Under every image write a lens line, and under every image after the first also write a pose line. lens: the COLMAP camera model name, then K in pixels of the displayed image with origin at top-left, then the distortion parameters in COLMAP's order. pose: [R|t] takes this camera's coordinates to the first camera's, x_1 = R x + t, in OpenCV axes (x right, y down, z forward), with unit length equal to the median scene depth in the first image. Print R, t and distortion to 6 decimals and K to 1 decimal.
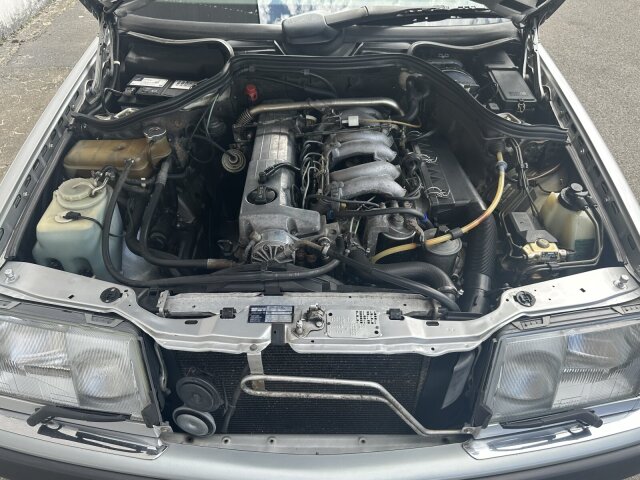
lens RADIAL K [[483.5, 0, 319.5], [0, 483.5, 238.5], [0, 0, 1]] dist [0.023341, -0.003942]
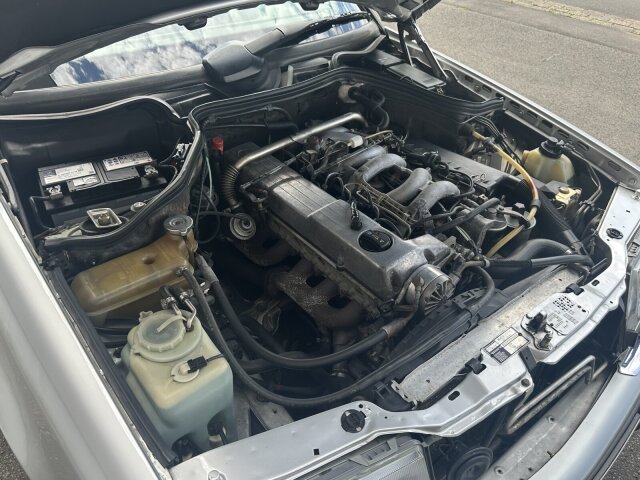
lens RADIAL K [[483.5, 0, 319.8], [0, 483.5, 241.7], [0, 0, 1]] dist [0.023341, -0.003942]
pose [[0.790312, -0.372563, 0.486420, -0.510947], [0.382041, 0.920305, 0.084166, -0.162261], [-0.479011, 0.119315, 0.869662, 0.212487]]
